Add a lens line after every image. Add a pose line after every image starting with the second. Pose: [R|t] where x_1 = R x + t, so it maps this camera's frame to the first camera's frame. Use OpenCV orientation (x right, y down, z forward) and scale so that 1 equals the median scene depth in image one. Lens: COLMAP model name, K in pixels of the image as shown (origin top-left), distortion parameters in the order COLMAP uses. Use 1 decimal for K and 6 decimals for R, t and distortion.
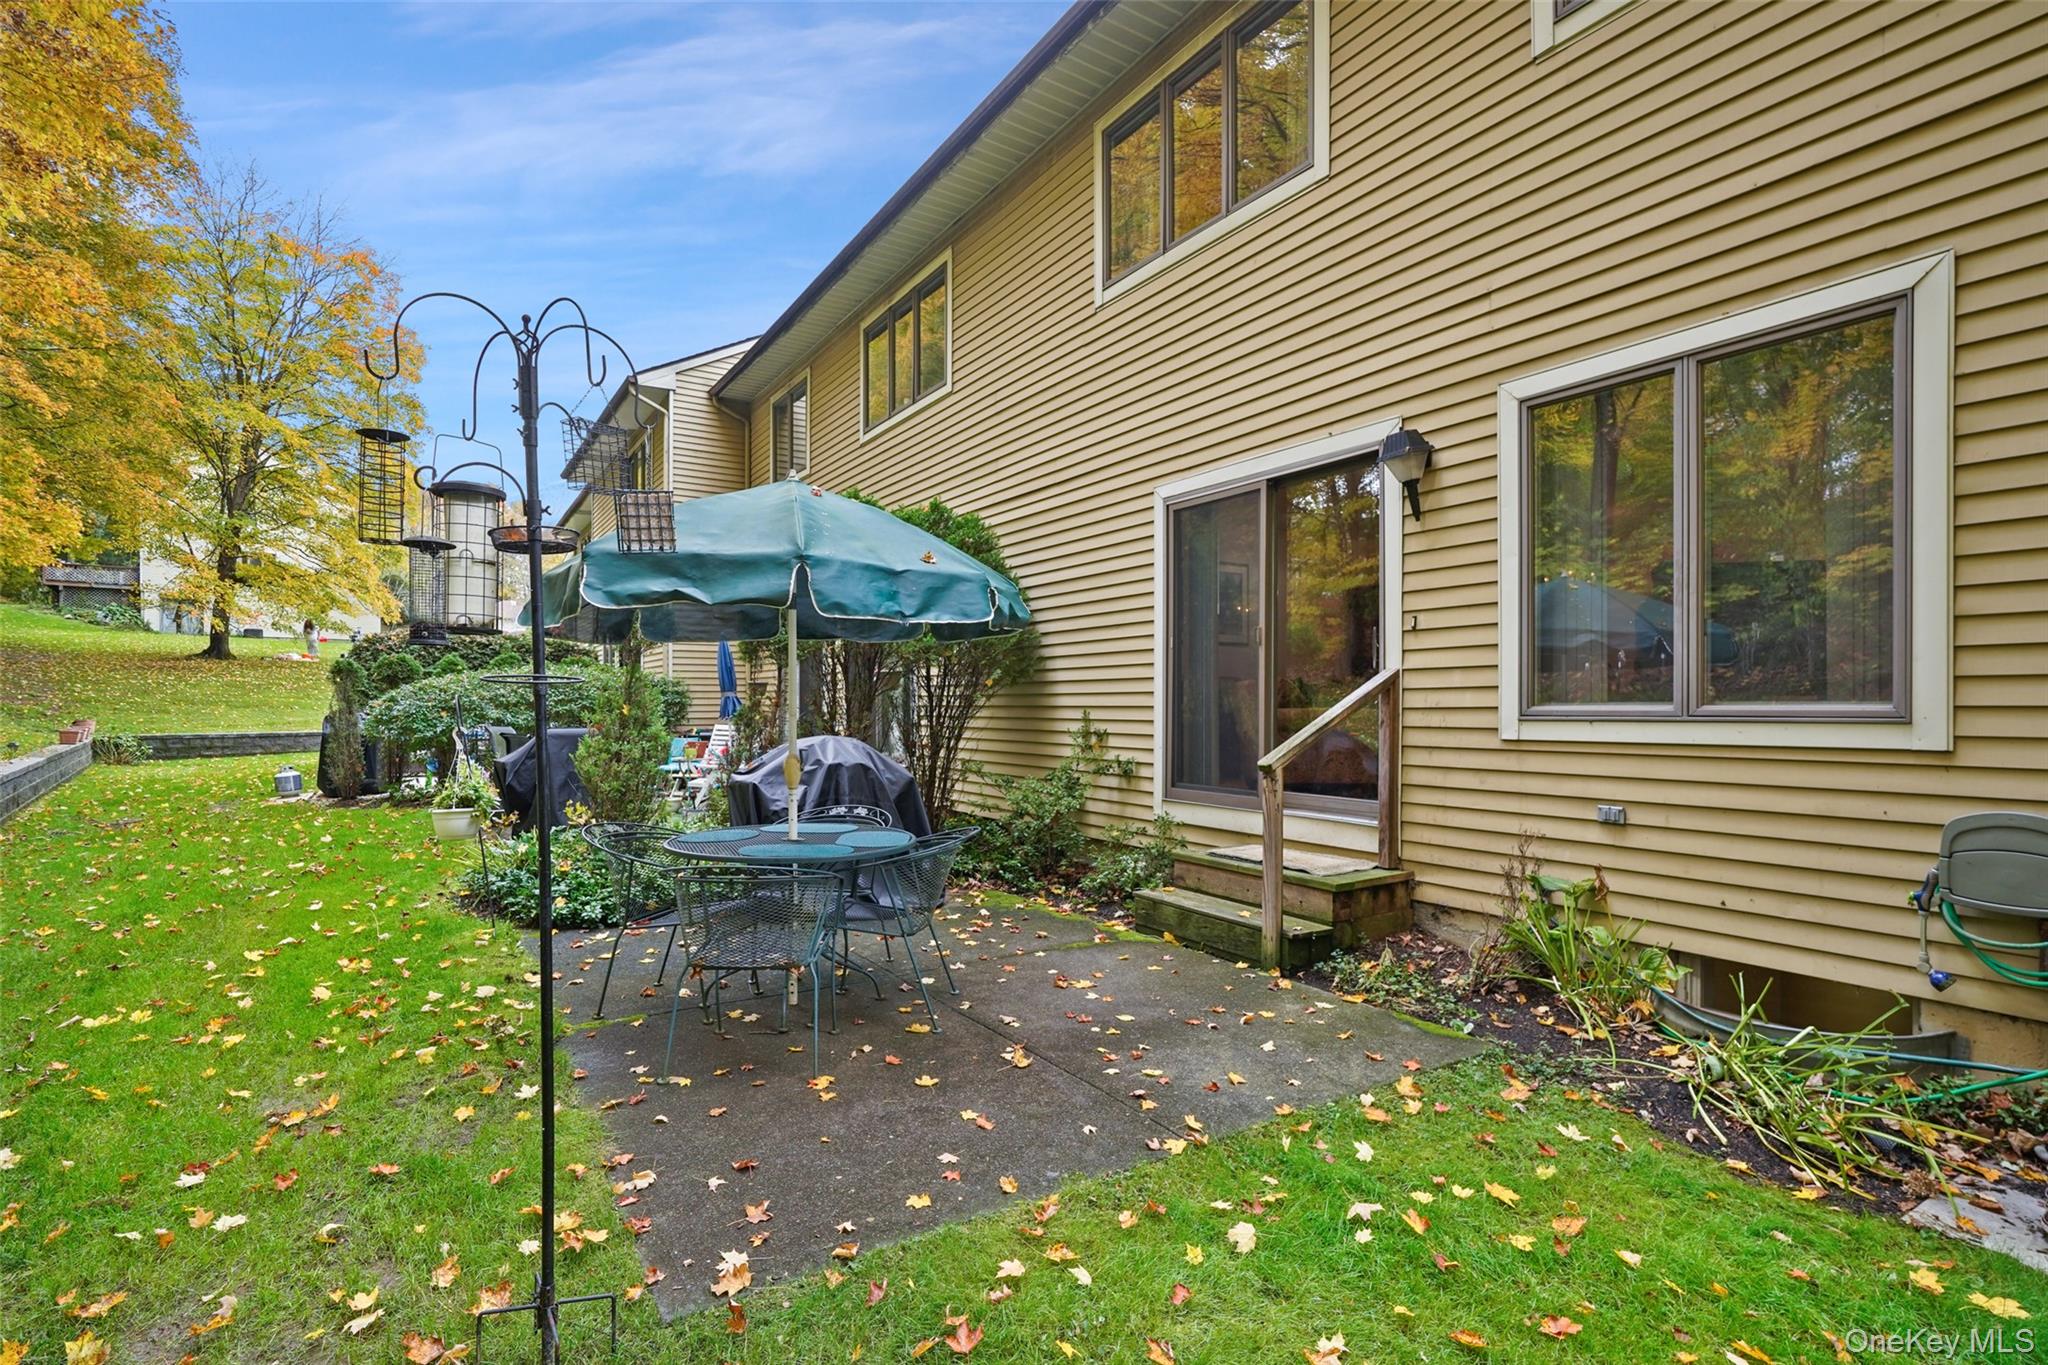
lens RADIAL K [[976.3, 0, 1027.3], [0, 976.3, 693.6], [0, 0, 1]] dist [-0.002366, -0.000150]
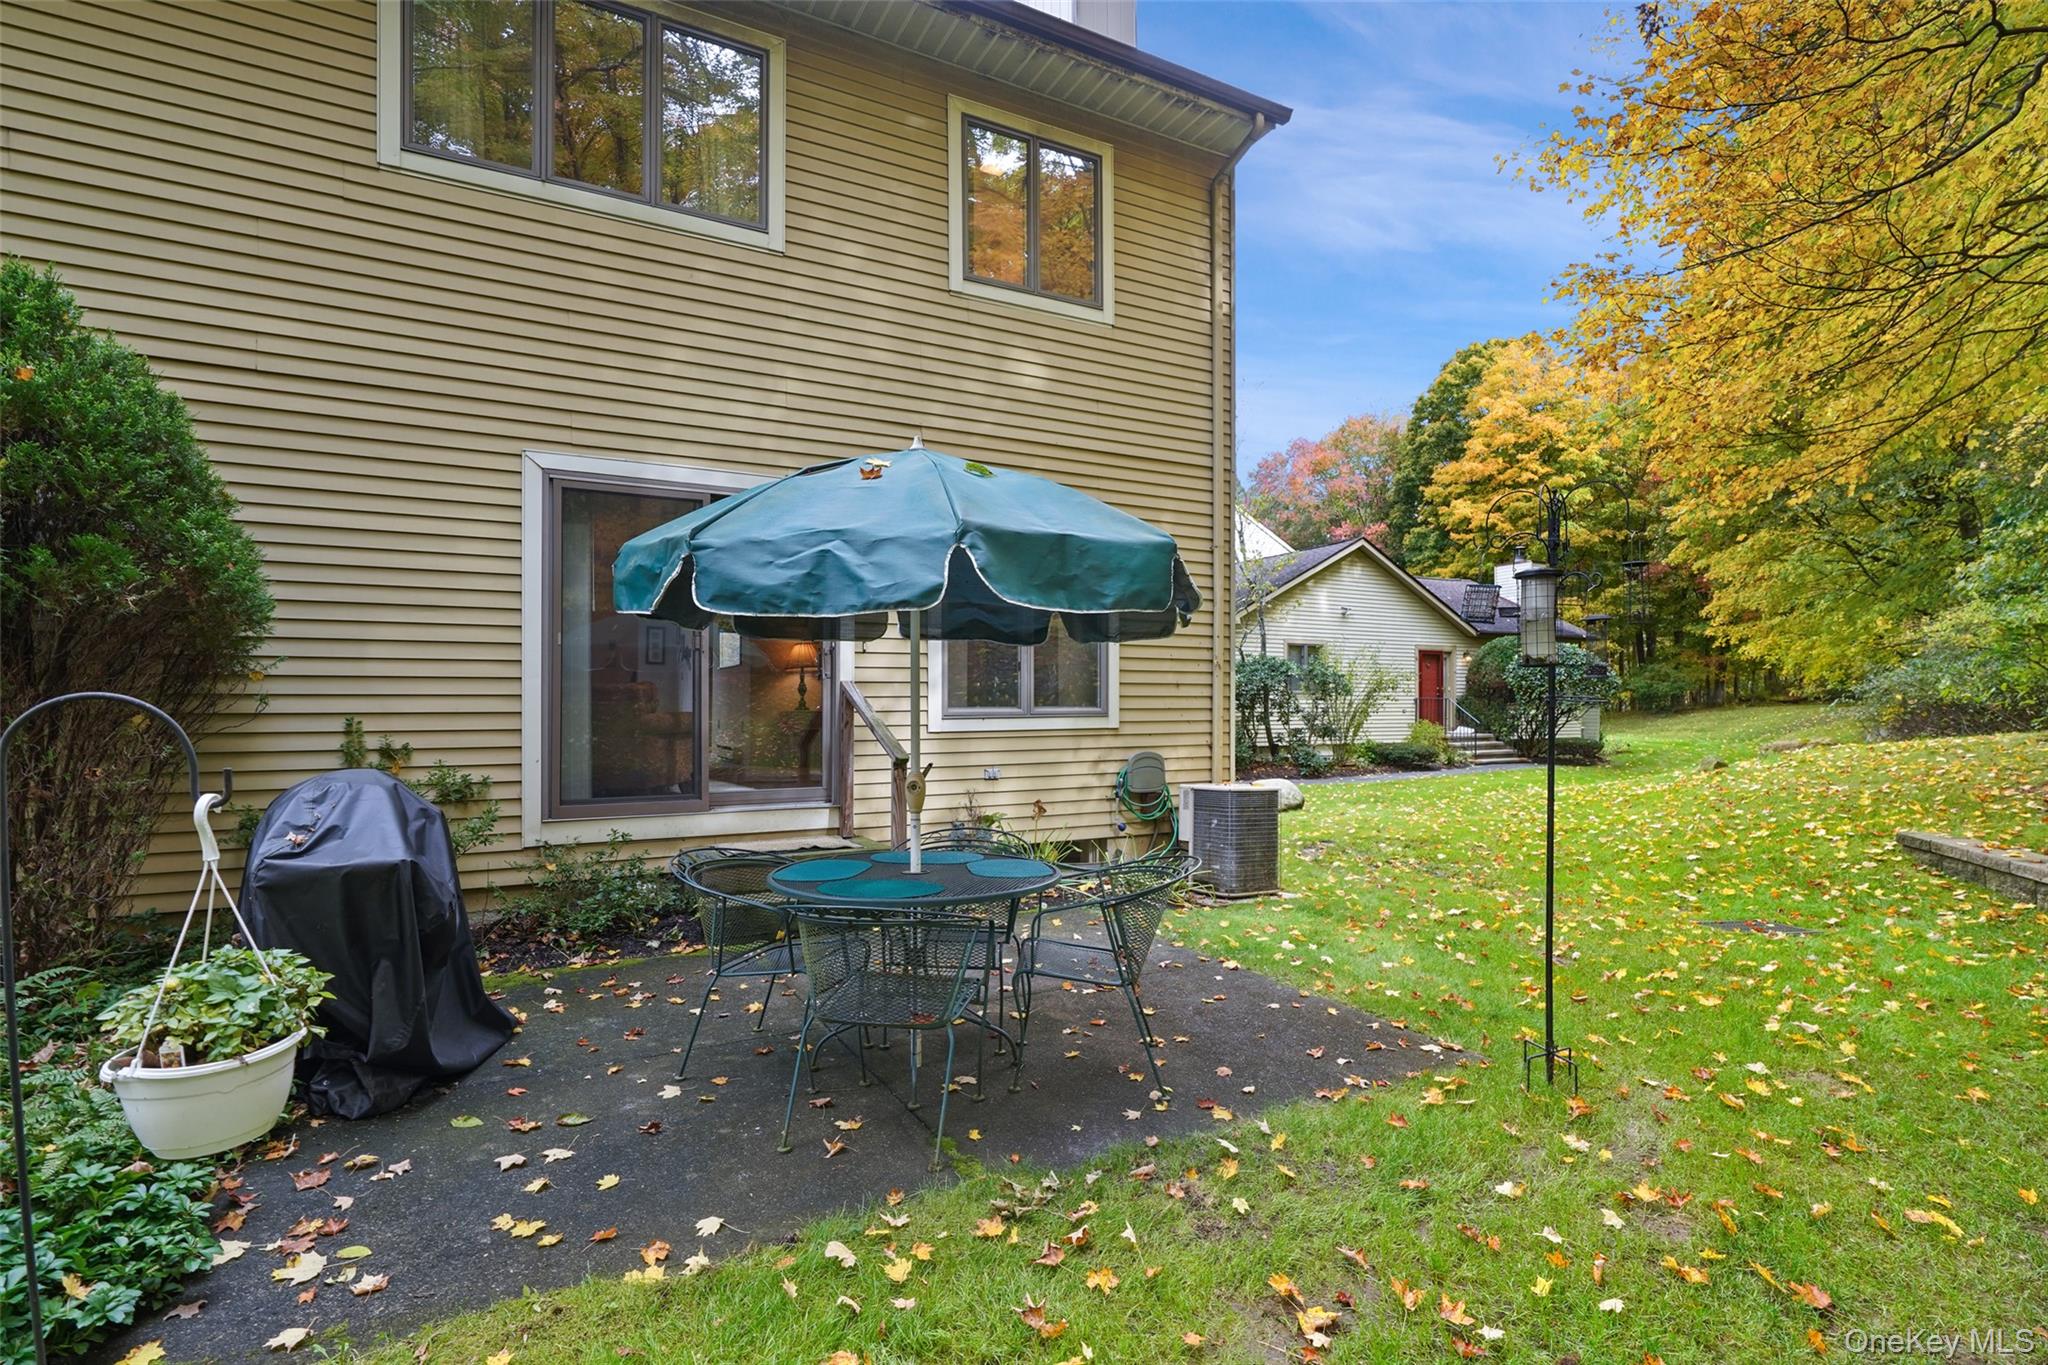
lens RADIAL K [[931.9, 0, 1027.4], [0, 931.9, 695.1], [0, 0, 1]] dist [-0.005247, 0.000160]
pose [[0.078050, 0.010501, 0.996894, -0.686174], [-0.009513, 0.999907, -0.009788, 0.002263], [-0.996904, -0.008720, 0.078142, 0.555826]]
